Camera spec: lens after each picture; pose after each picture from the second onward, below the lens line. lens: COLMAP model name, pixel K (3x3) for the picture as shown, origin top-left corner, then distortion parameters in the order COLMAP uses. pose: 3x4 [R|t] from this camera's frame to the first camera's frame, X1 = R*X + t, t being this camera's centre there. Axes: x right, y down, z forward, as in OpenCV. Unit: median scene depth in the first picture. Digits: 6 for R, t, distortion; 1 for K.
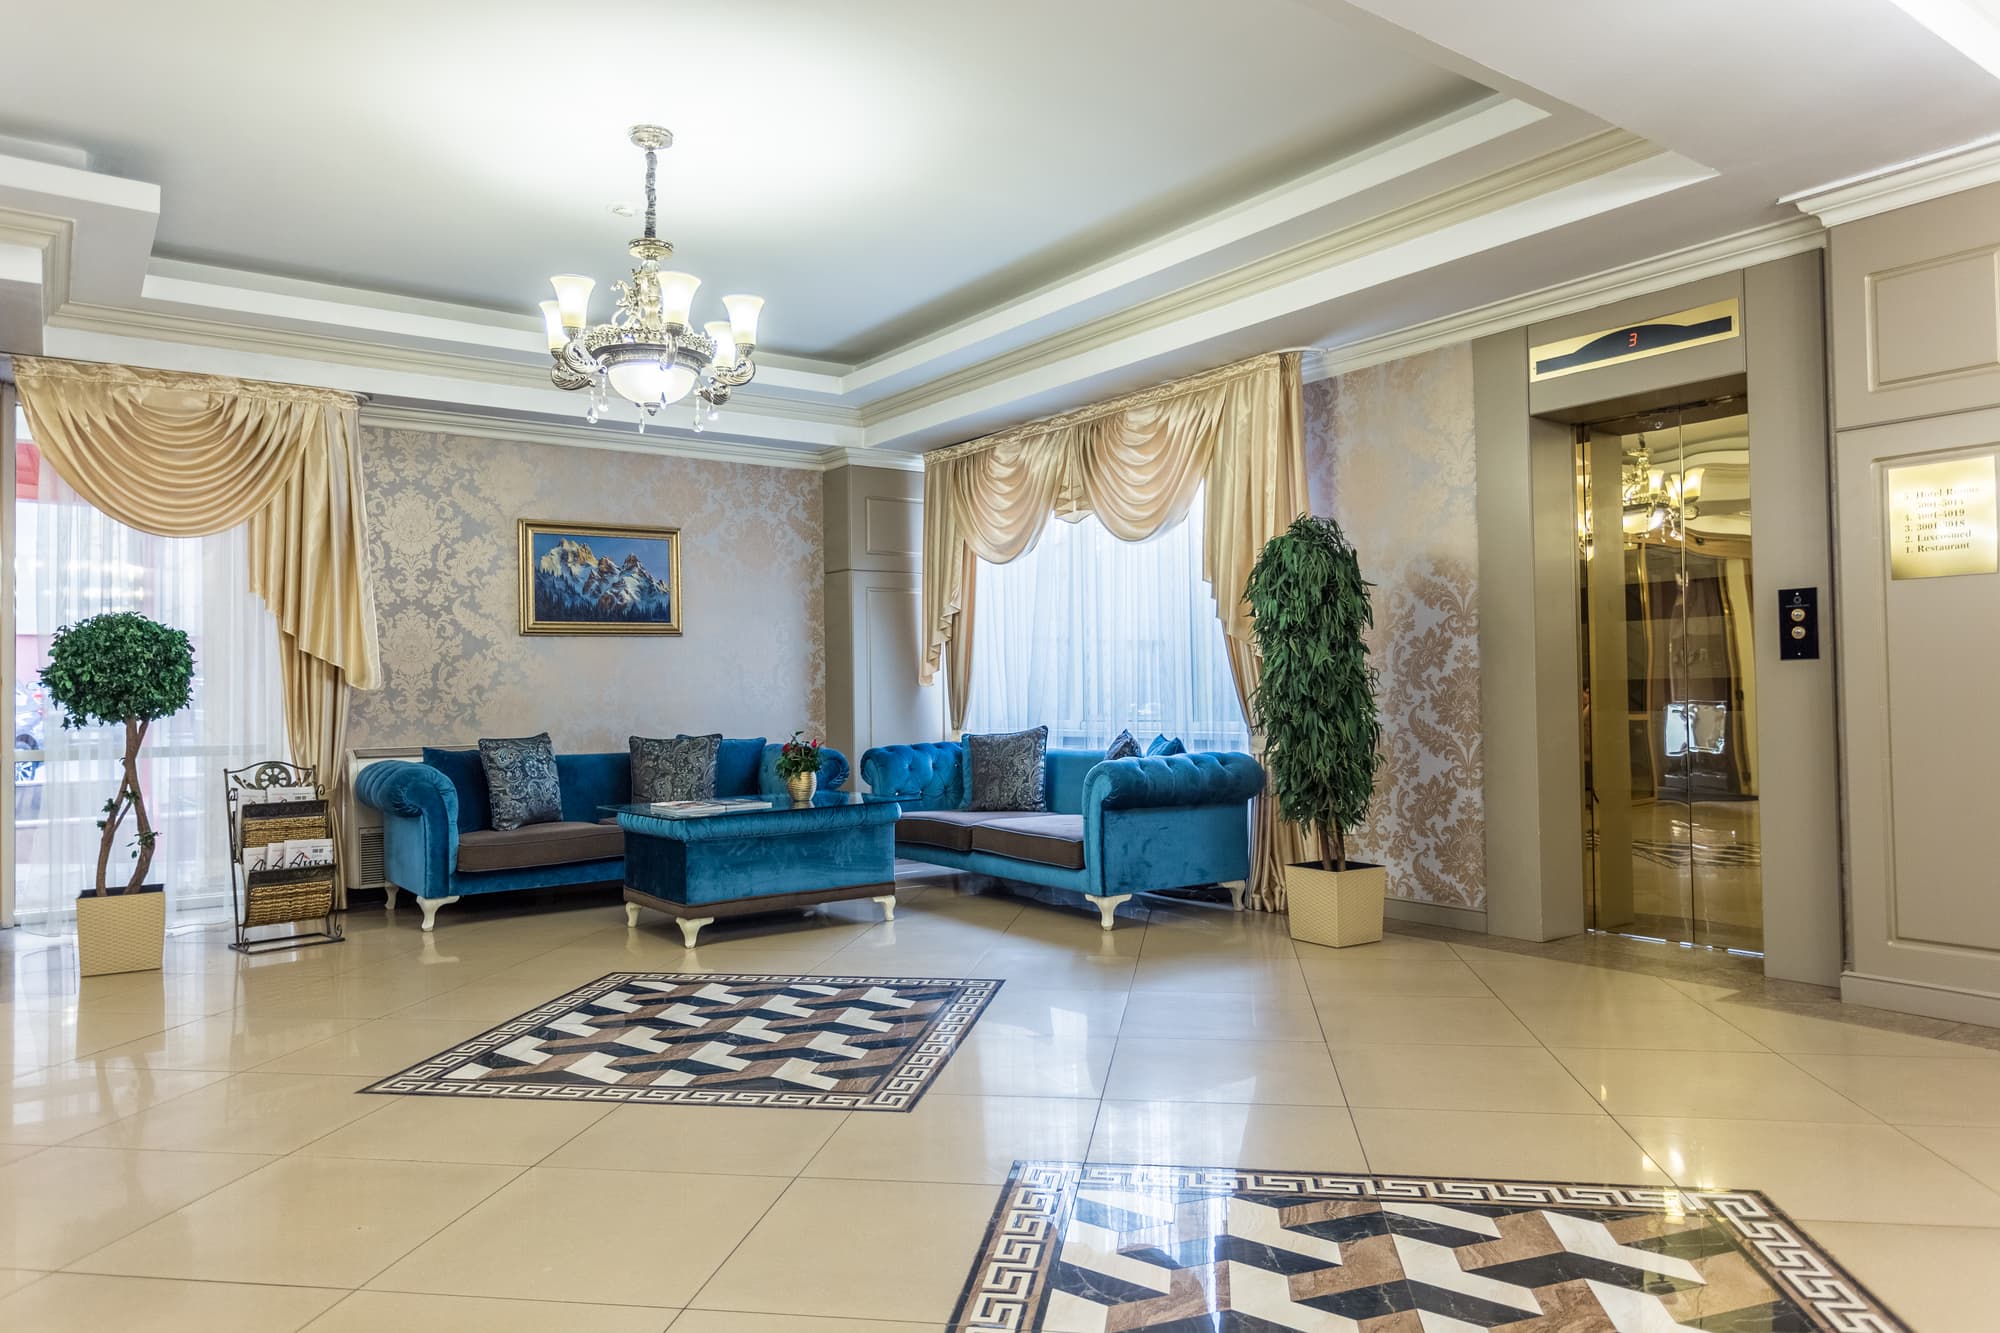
lens RADIAL K [[1340.2, 0, 1000.0], [0, 1340.2, 666.5], [0, 0, 1]] dist [0.000572, -0.000070]
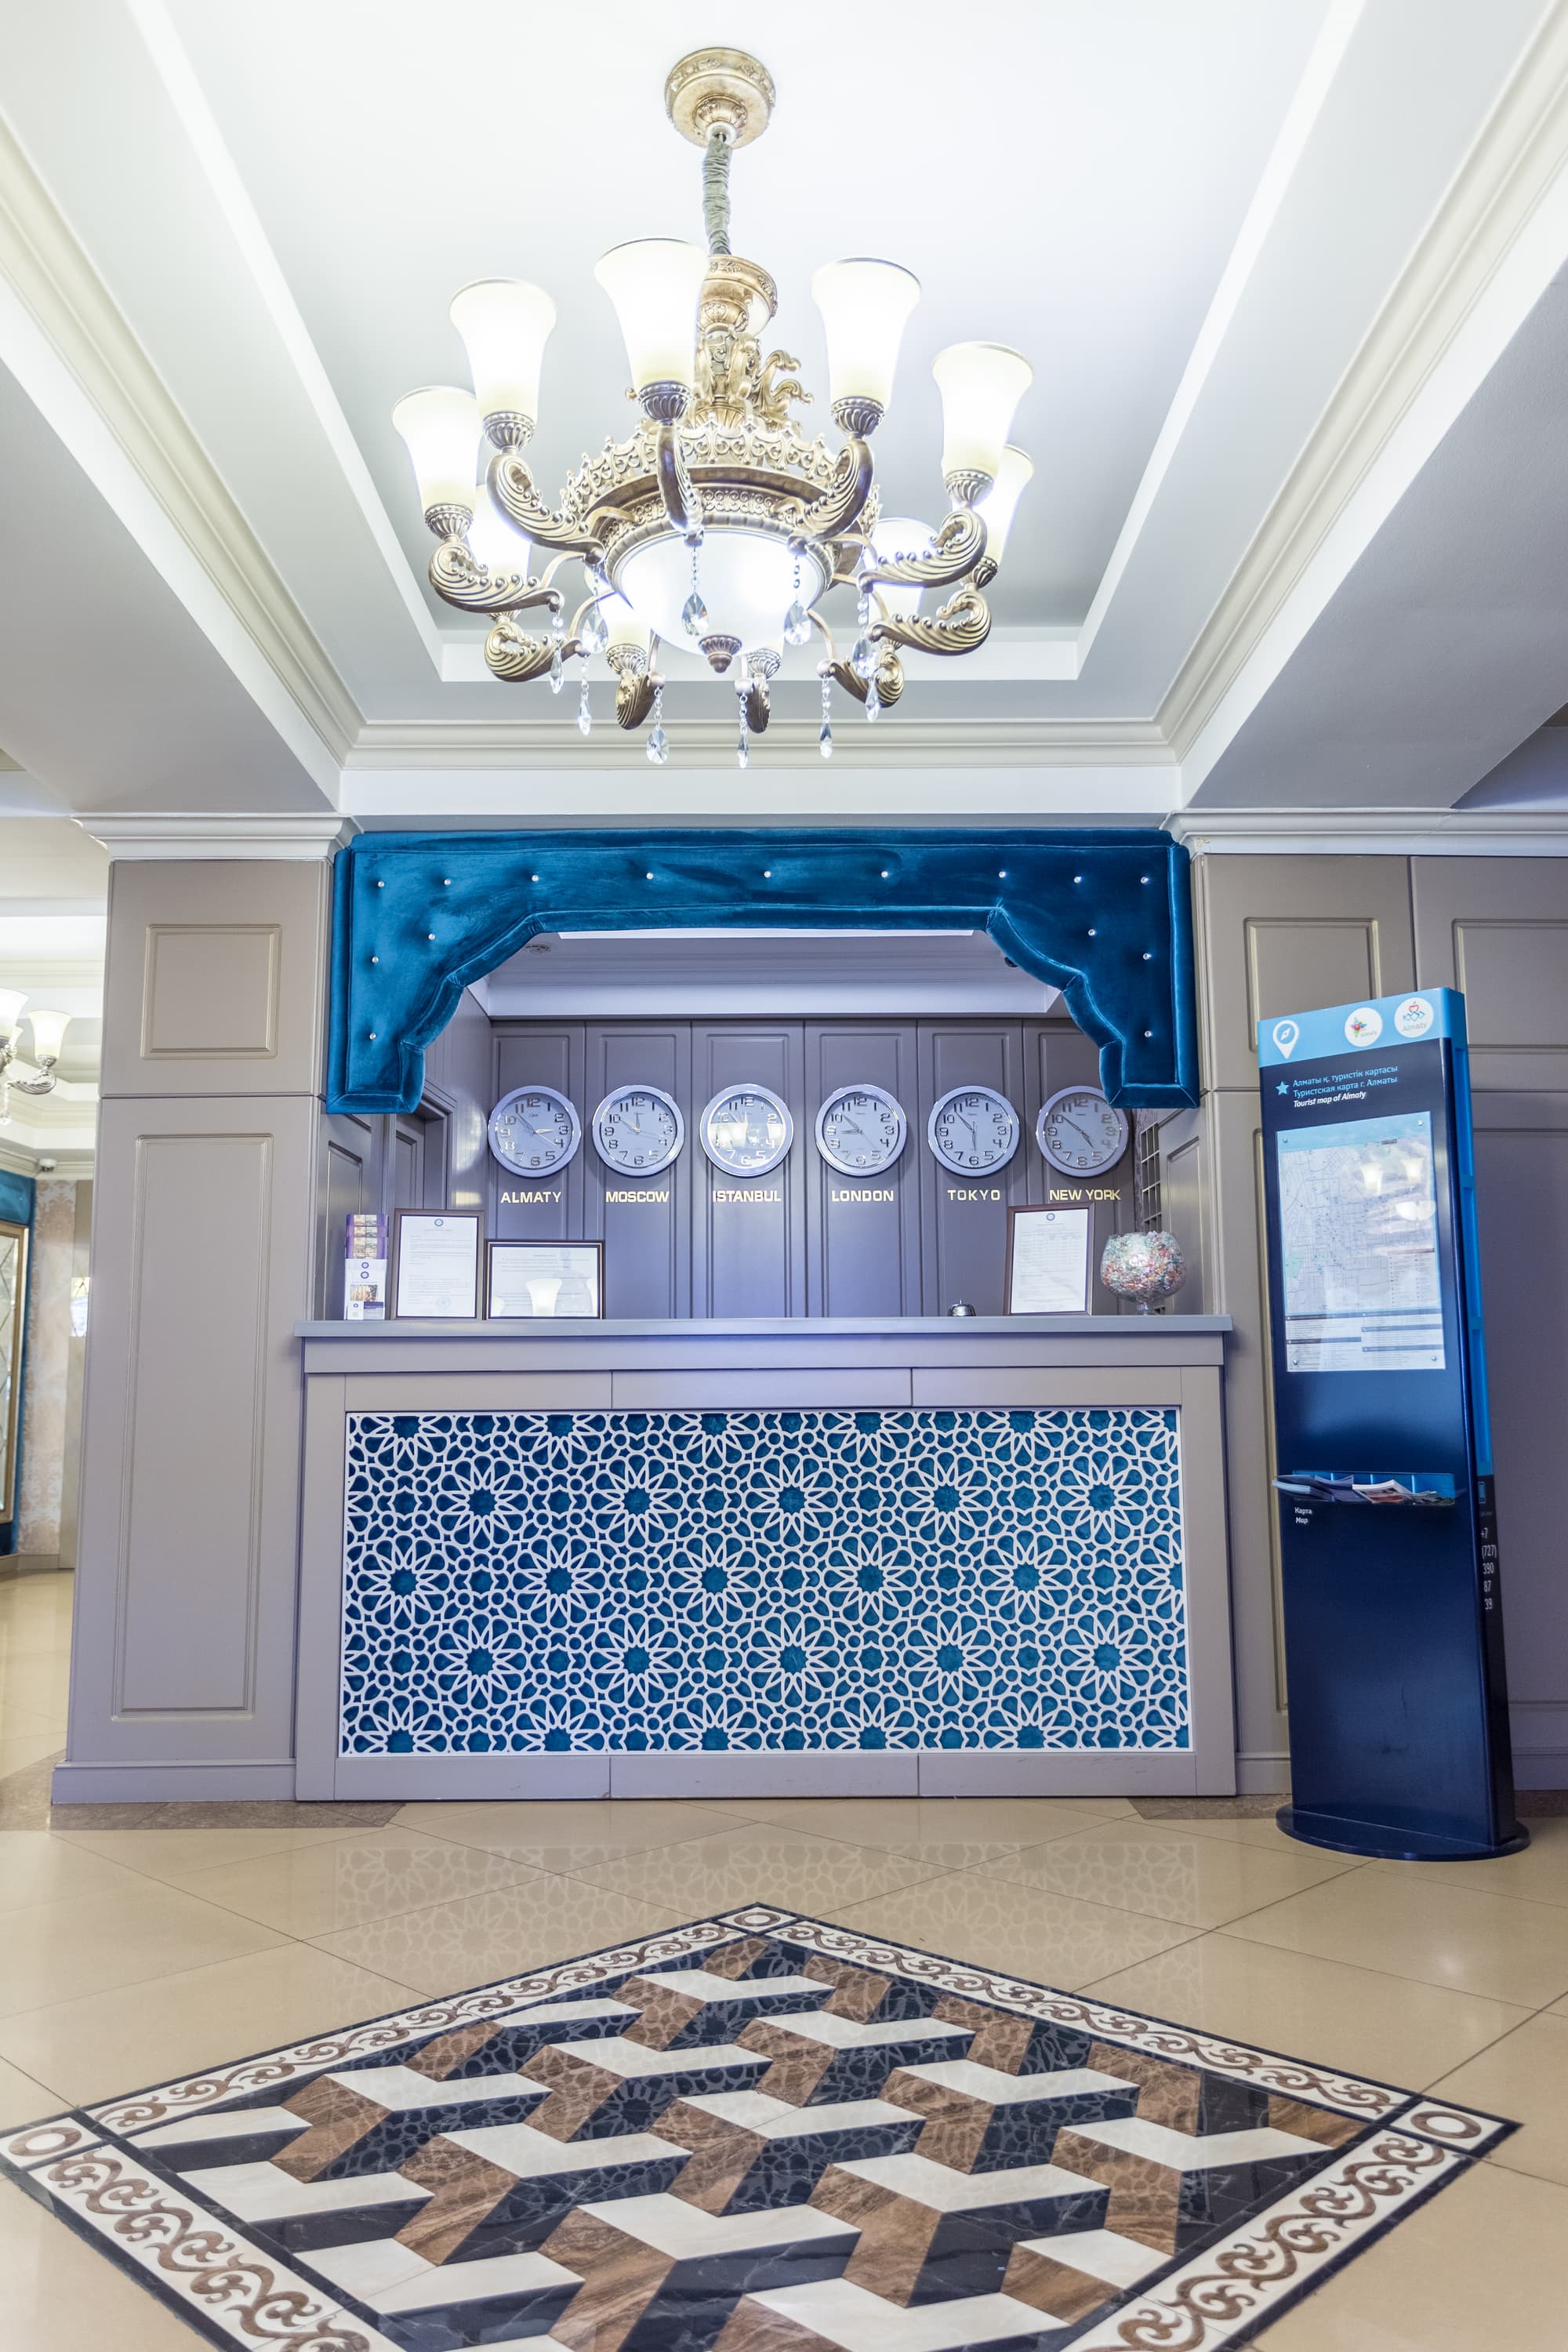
lens RADIAL K [[1596.7, 0, 784.0], [0, 1596.7, 1176.0], [0, 0, 1]] dist [-0.005670, -0.001591]
pose [[0.581670, 0.116966, 0.804971, -0.783905], [-0.024573, 0.991683, -0.126339, 0.001699], [-0.813054, 0.053707, 0.579706, 0.720435]]
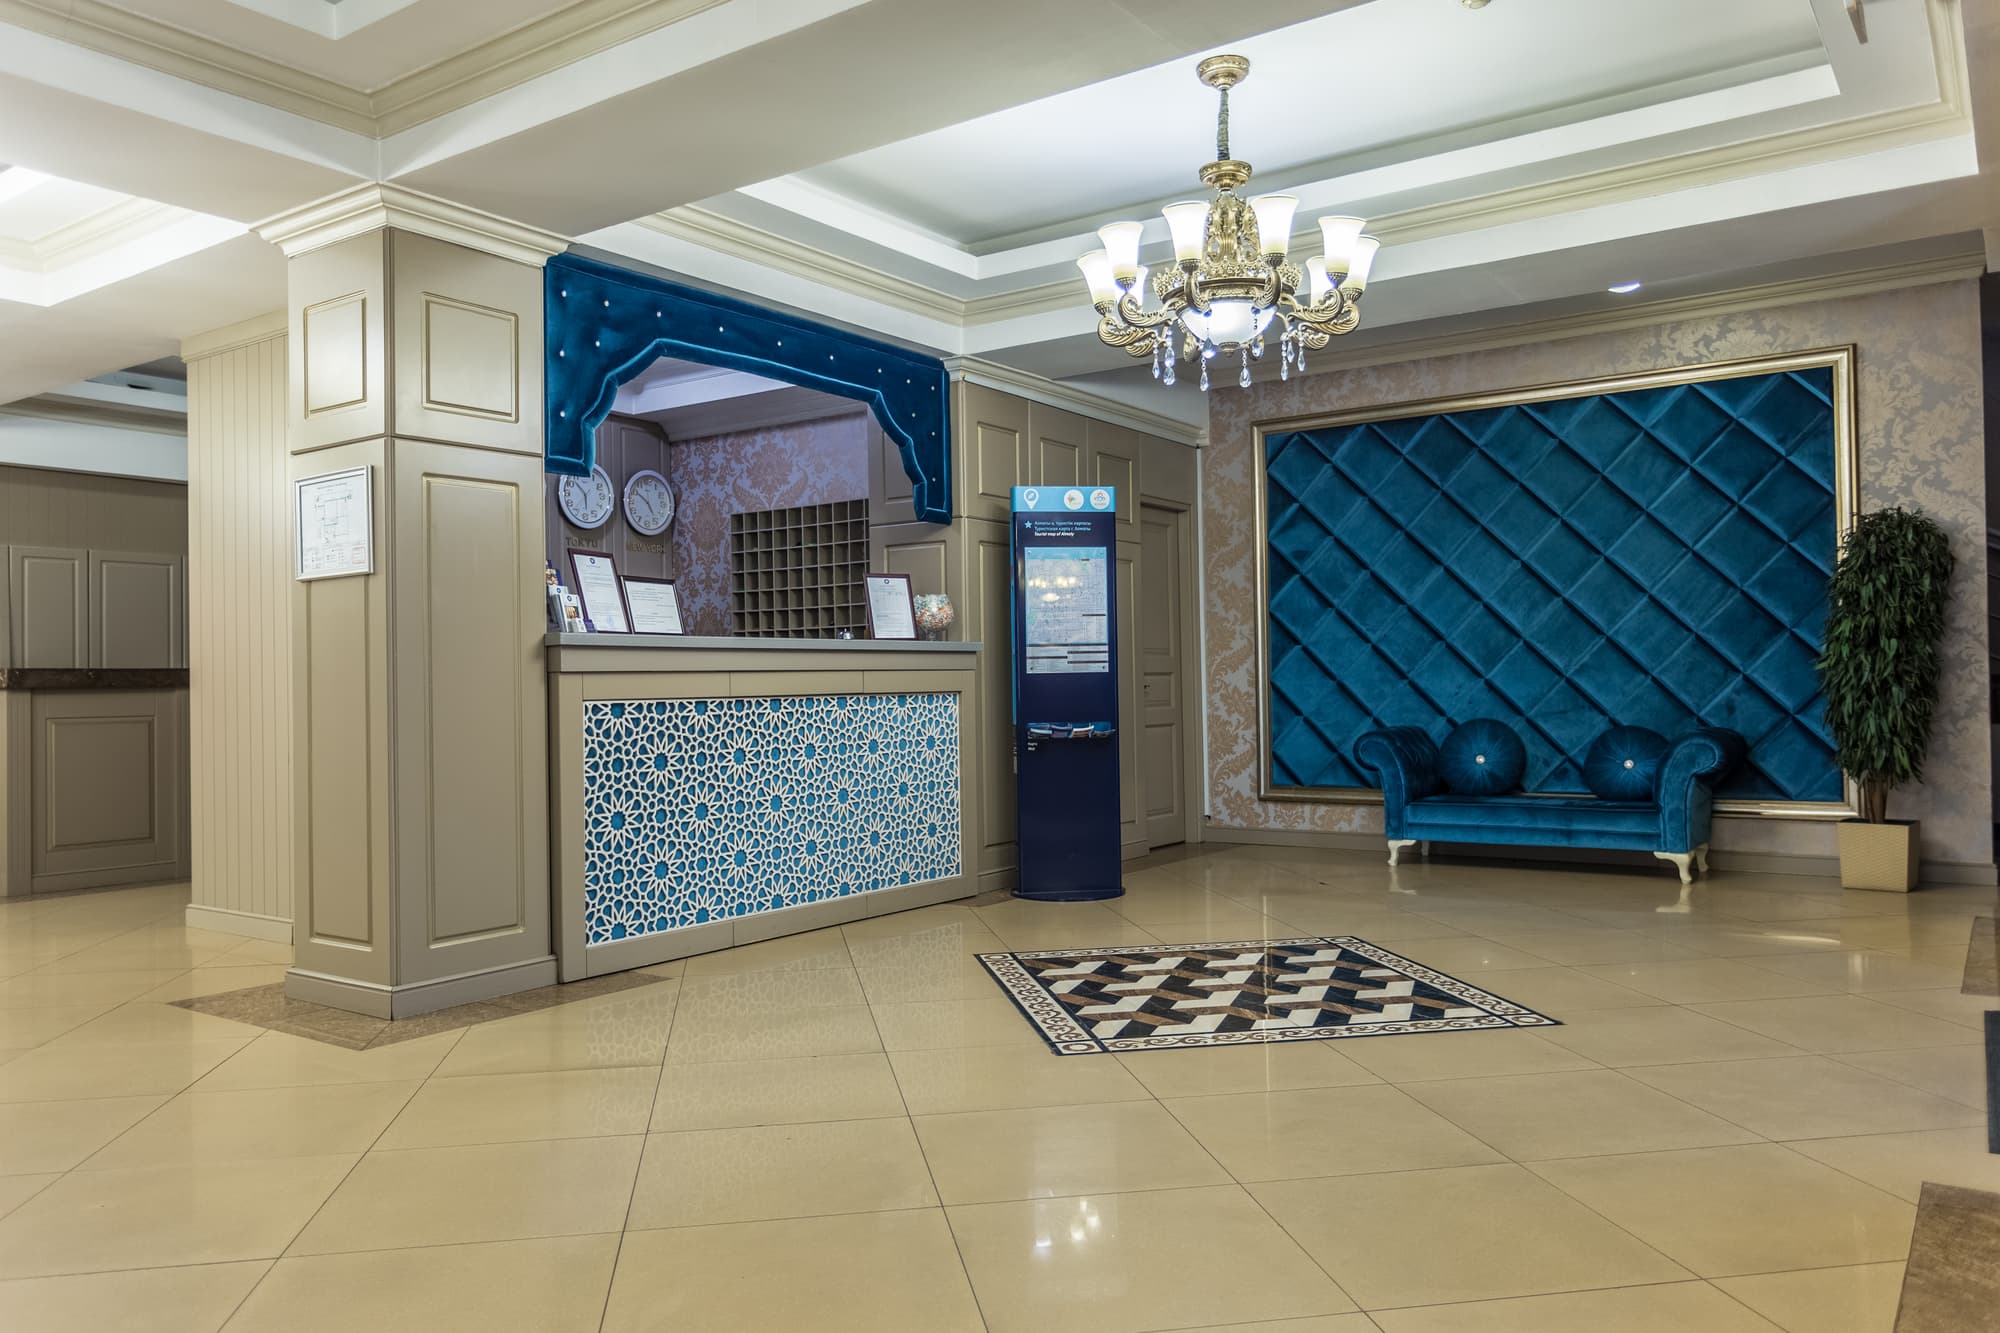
lens RADIAL K [[1451.5, 0, 1000.0], [0, 1451.5, 666.5], [0, 0, 1]] dist [0.002500, -0.000362]
pose [[-0.324672, 0.028656, 0.945392, -1.730055], [-0.008339, 0.999415, -0.033157, 0.057640], [-0.945790, -0.018649, -0.324243, 2.076232]]
